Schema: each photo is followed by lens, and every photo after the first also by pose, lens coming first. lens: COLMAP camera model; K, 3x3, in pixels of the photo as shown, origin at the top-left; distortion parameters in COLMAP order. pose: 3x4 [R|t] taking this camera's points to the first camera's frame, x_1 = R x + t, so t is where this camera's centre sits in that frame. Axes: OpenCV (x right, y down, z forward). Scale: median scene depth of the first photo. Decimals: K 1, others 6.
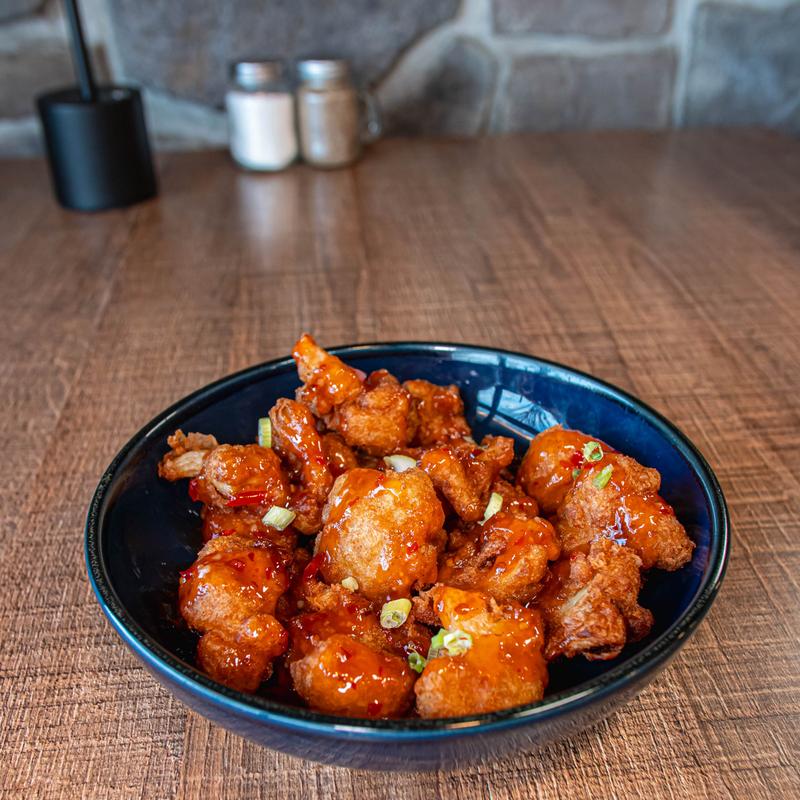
lens RADIAL K [[1012.0, 0, 400.0], [0, 1012.0, 355.4], [0, 0, 1]] dist [-0.042407, -0.015415]
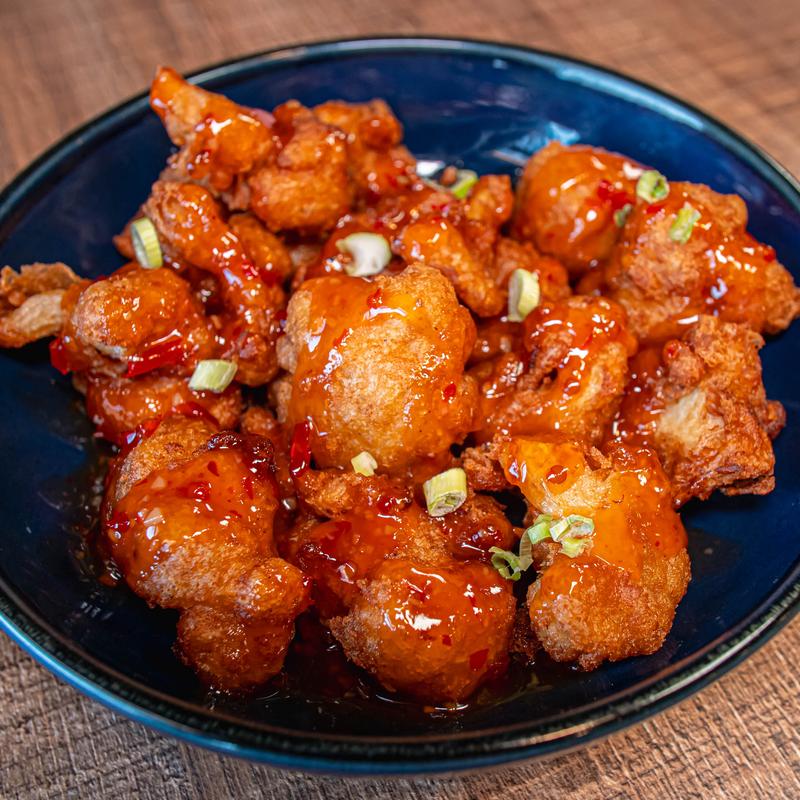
lens RADIAL K [[1012.0, 0, 400.0], [0, 1012.0, 355.4], [0, 0, 1]] dist [-0.042407, -0.015415]
pose [[0.950613, -0.223614, 0.215247, -0.099185], [0.135114, 0.922481, 0.361625, -0.047154], [-0.279425, -0.314683, 0.907136, 0.270168]]
